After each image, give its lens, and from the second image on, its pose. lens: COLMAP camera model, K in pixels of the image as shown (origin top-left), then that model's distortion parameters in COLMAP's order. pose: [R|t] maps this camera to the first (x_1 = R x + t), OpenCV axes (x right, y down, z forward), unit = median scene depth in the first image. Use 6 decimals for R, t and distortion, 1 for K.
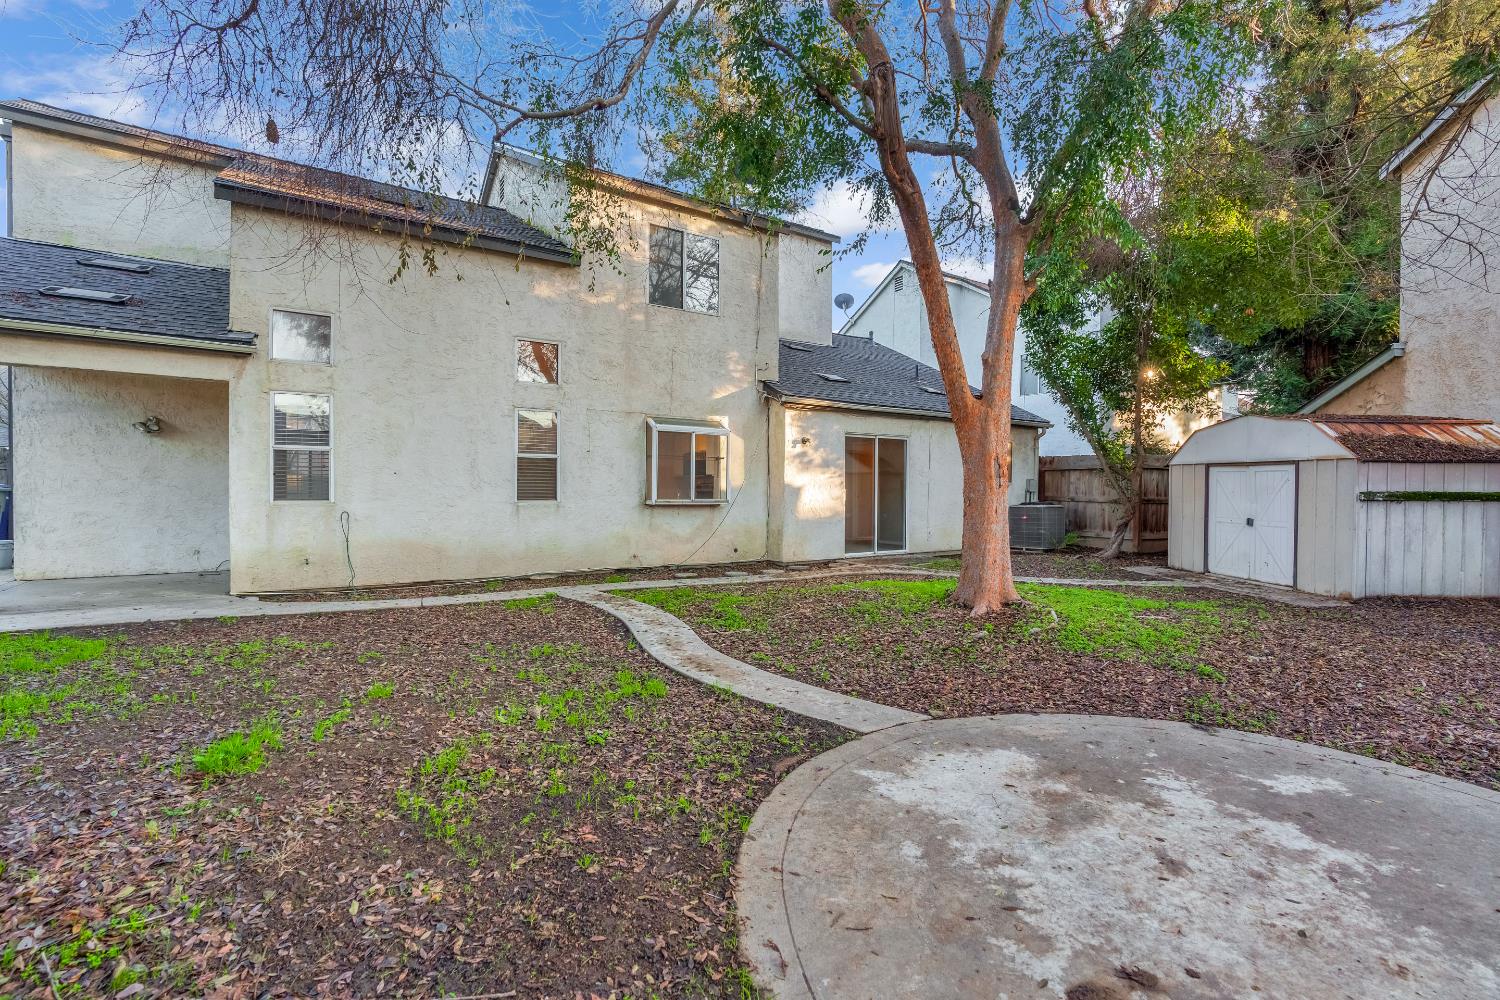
lens RADIAL K [[677.7, 0, 748.7], [0, 677.7, 493.5], [0, 0, 1]] dist [-0.003851, 0.001535]
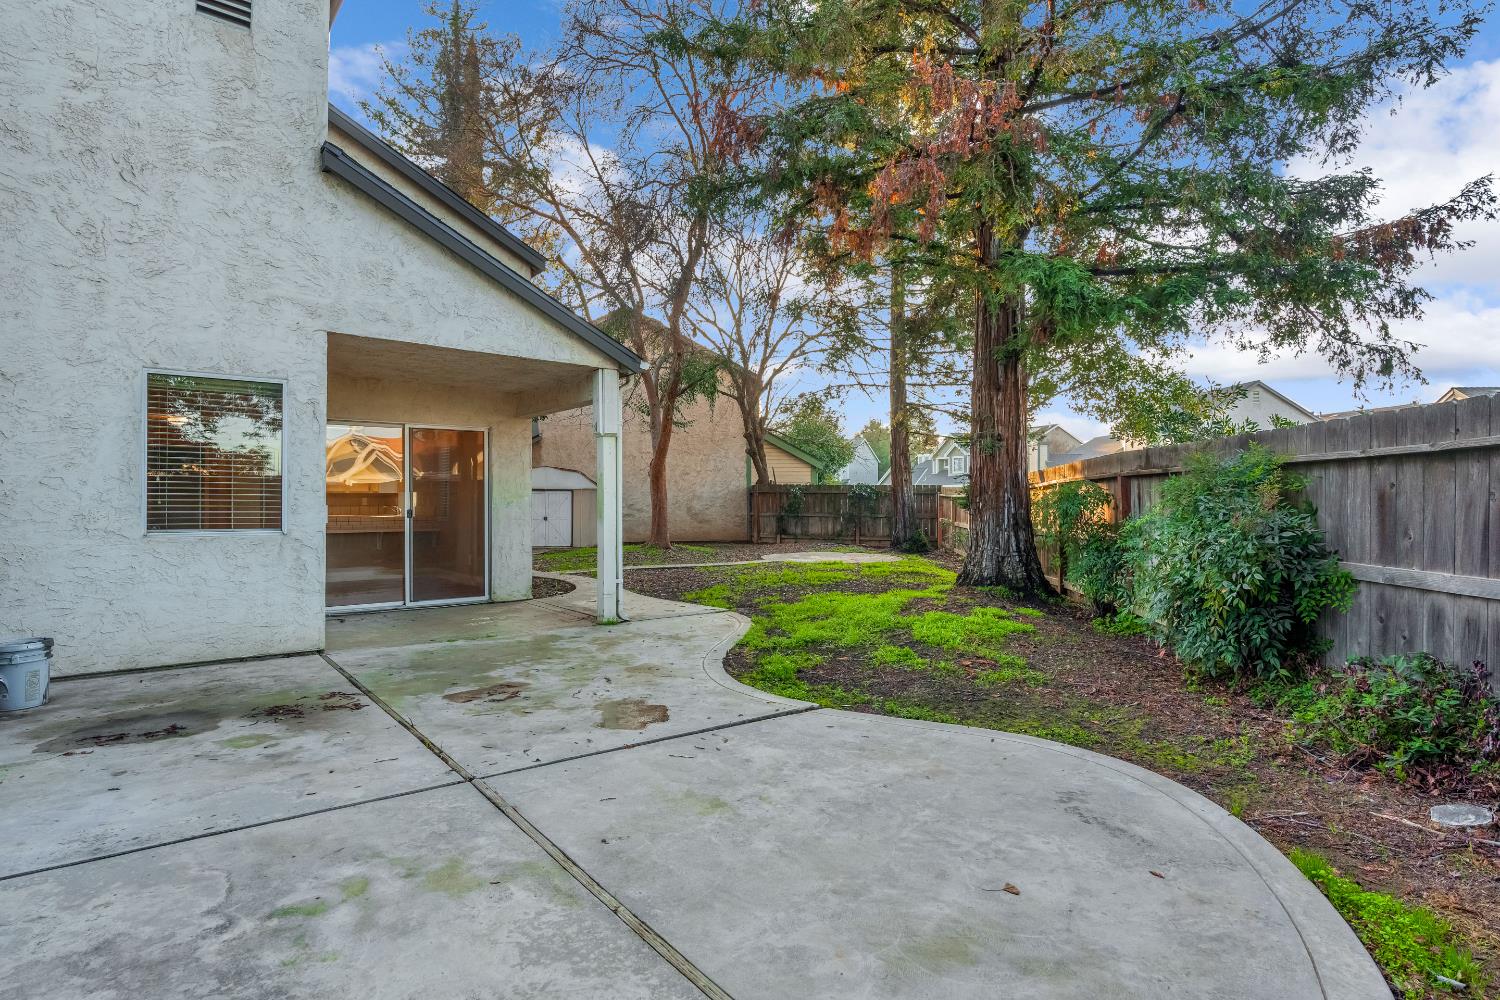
lens RADIAL K [[774.7, 0, 746.1], [0, 774.7, 503.1], [0, 0, 1]] dist [-0.000155, 0.000577]
pose [[-0.071879, -0.008934, 0.997373, -0.849468], [0.008108, 0.999922, 0.009541, -0.011333], [-0.997380, 0.008773, -0.071801, 0.284745]]
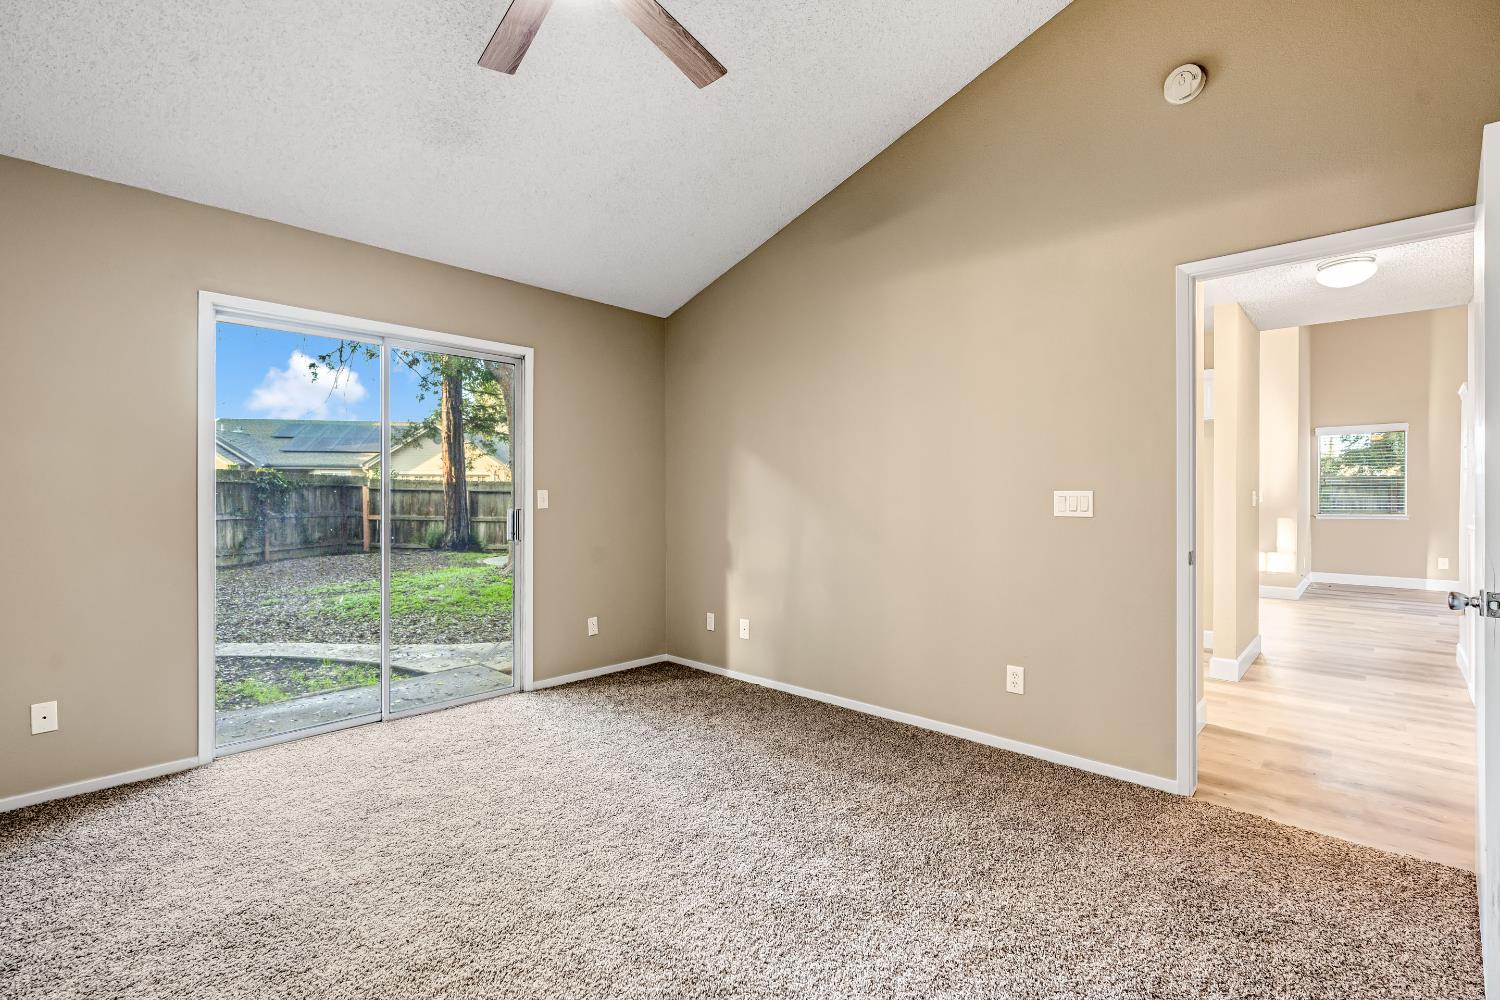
lens RADIAL K [[677.7, 0, 756.9], [0, 677.7, 493.4], [0, 0, 1]] dist [-0.003851, 0.001535]
pose [[-0.972734, -0.009454, -0.231731, 0.057861], [-0.010969, 0.999926, 0.005248, -0.013158], [0.231665, 0.007646, -0.972766, 0.873673]]
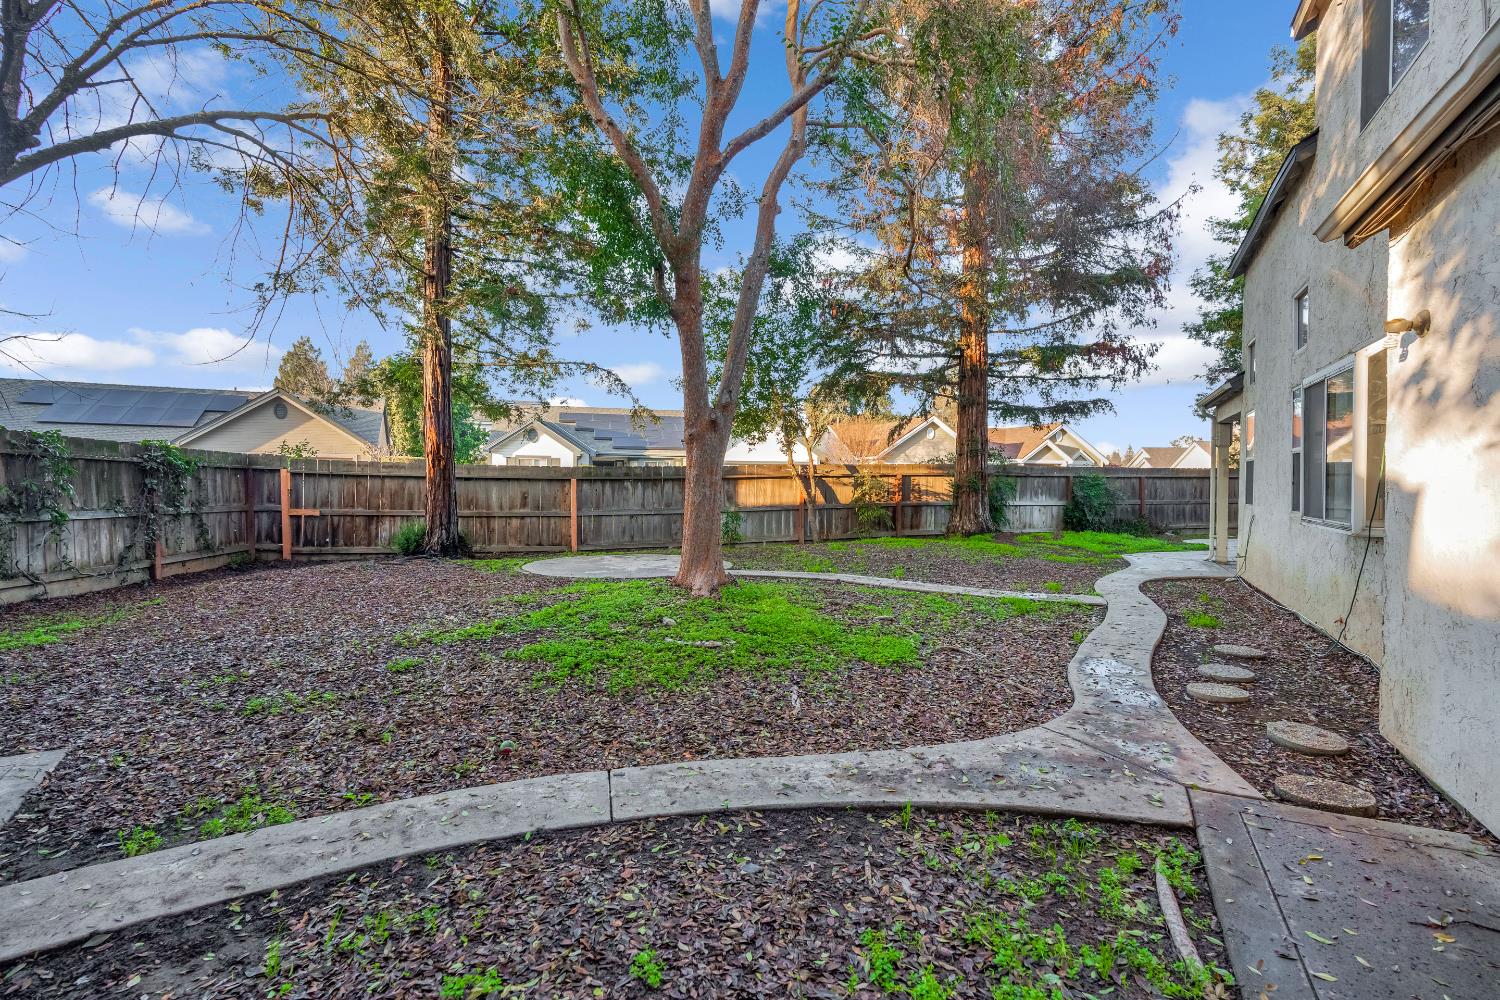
lens RADIAL K [[677.7, 0, 760.1], [0, 677.7, 494.6], [0, 0, 1]] dist [-0.003851, 0.001535]
pose [[-0.869565, -0.005227, -0.493791, 0.274036], [-0.015468, 0.999742, 0.016656, -0.005871], [0.493577, 0.022121, -0.869421, 0.665893]]
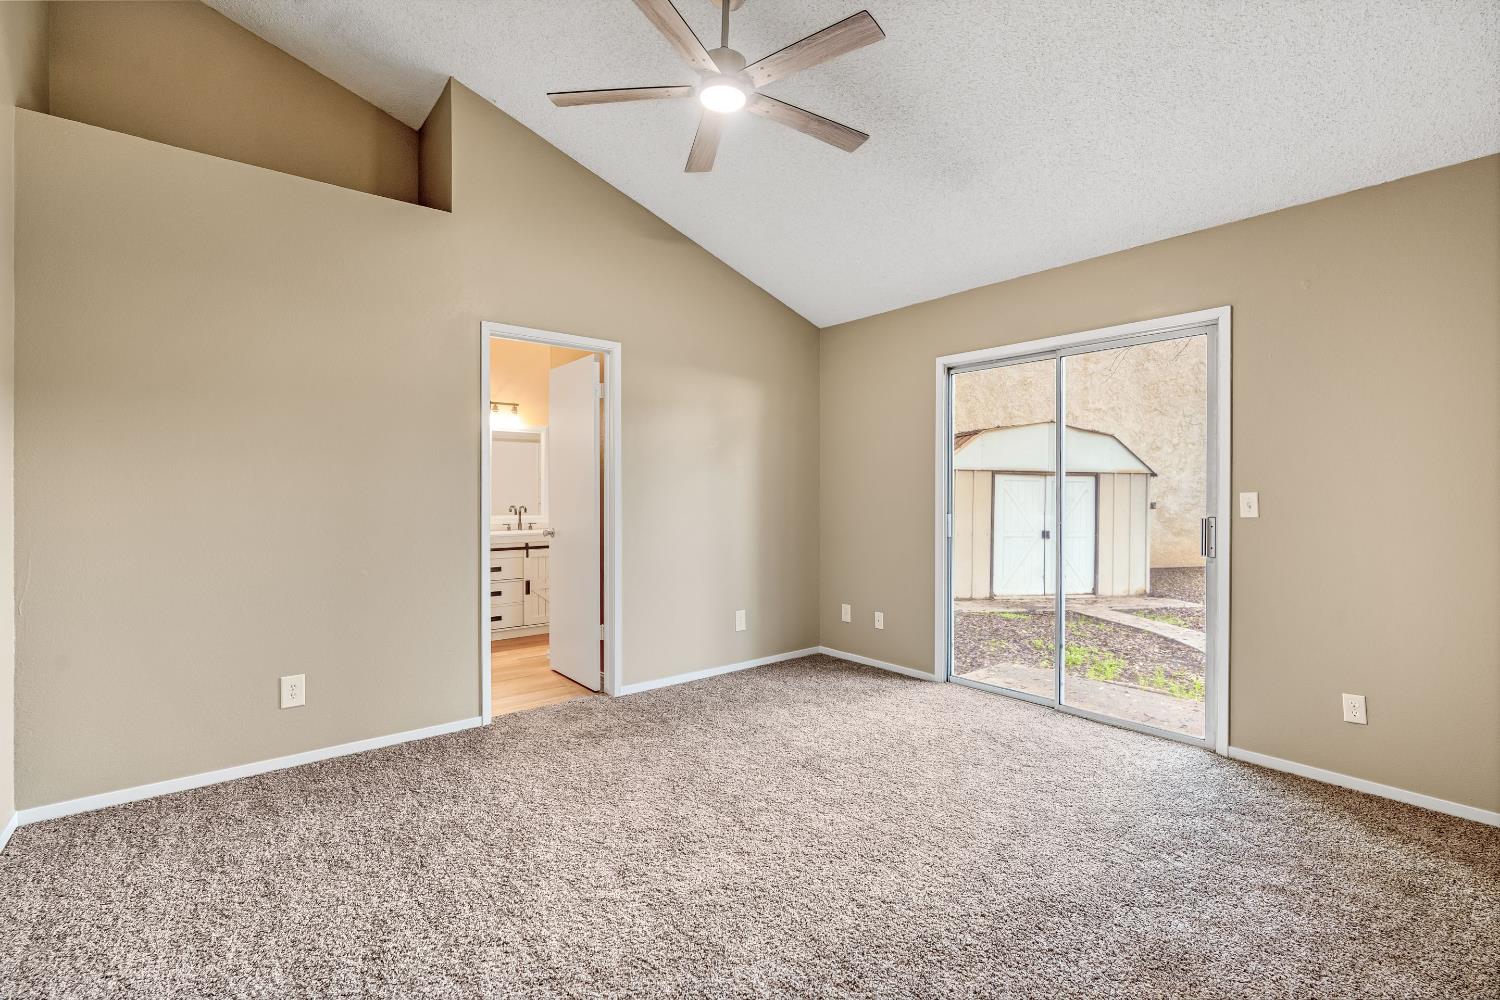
lens RADIAL K [[677.7, 0, 759.8], [0, 677.7, 492.2], [0, 0, 1]] dist [-0.003851, 0.001535]
pose [[-0.129563, -0.011022, 0.991510, -0.077843], [0.001169, 0.999936, 0.011268, -0.014671], [-0.991570, 0.002619, -0.129542, 0.776516]]
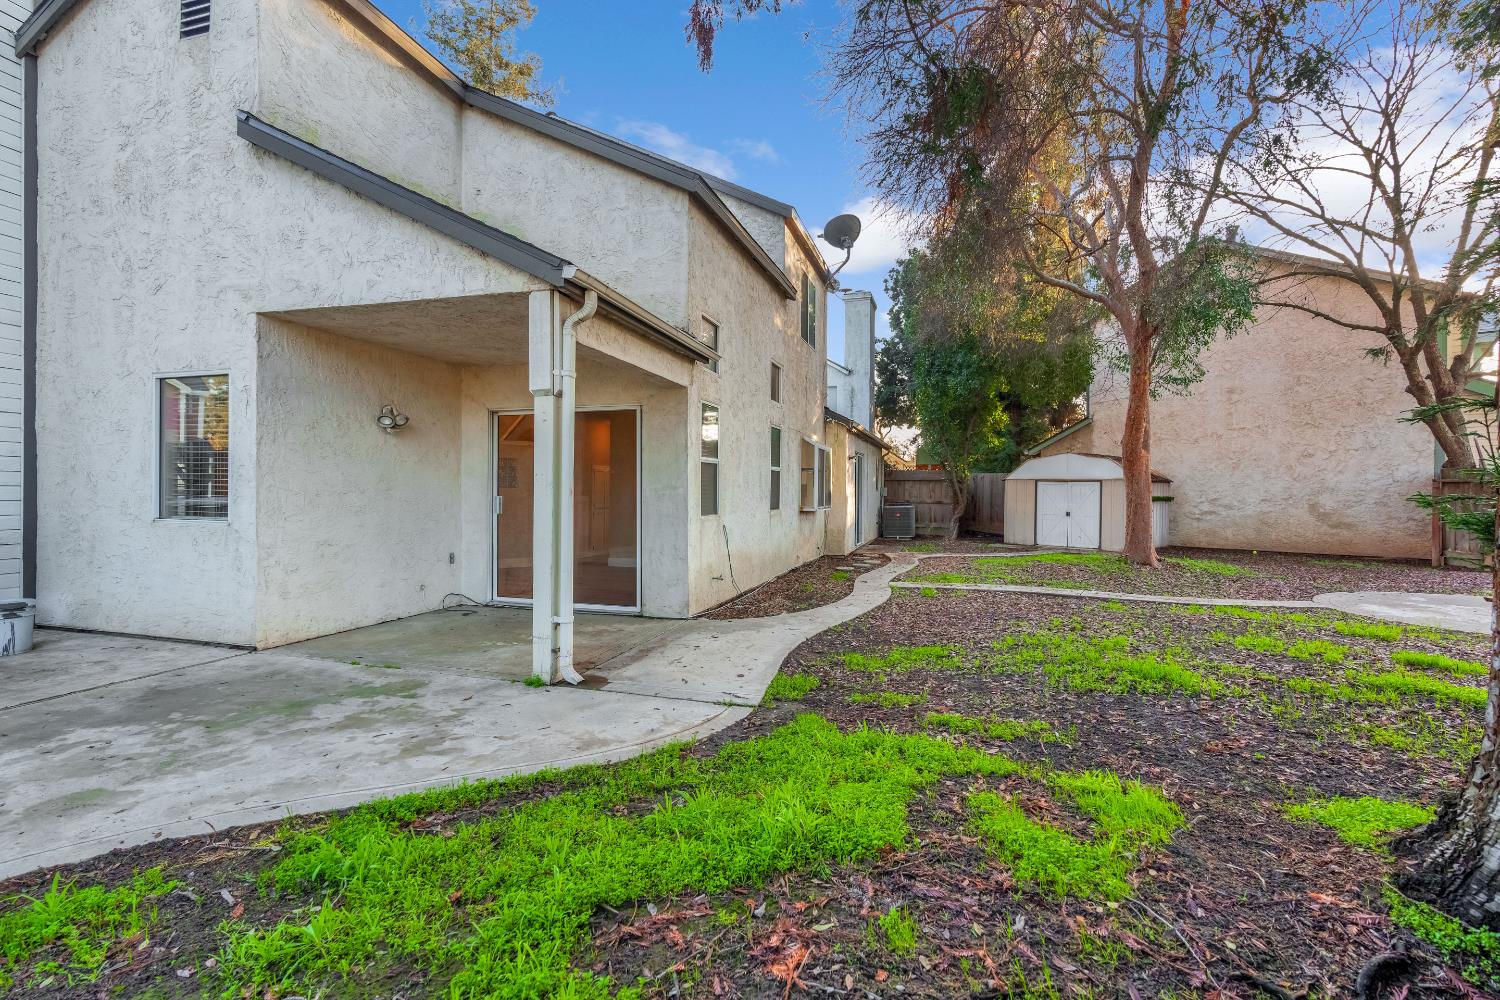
lens RADIAL K [[677.7, 0, 749.1], [0, 677.7, 496.2], [0, 0, 1]] dist [-0.003851, 0.001535]
pose [[0.769838, -0.007691, 0.638193, -0.512934], [0.005304, 0.999970, 0.005653, -0.009018], [-0.638217, -0.000967, 0.769856, 0.092309]]
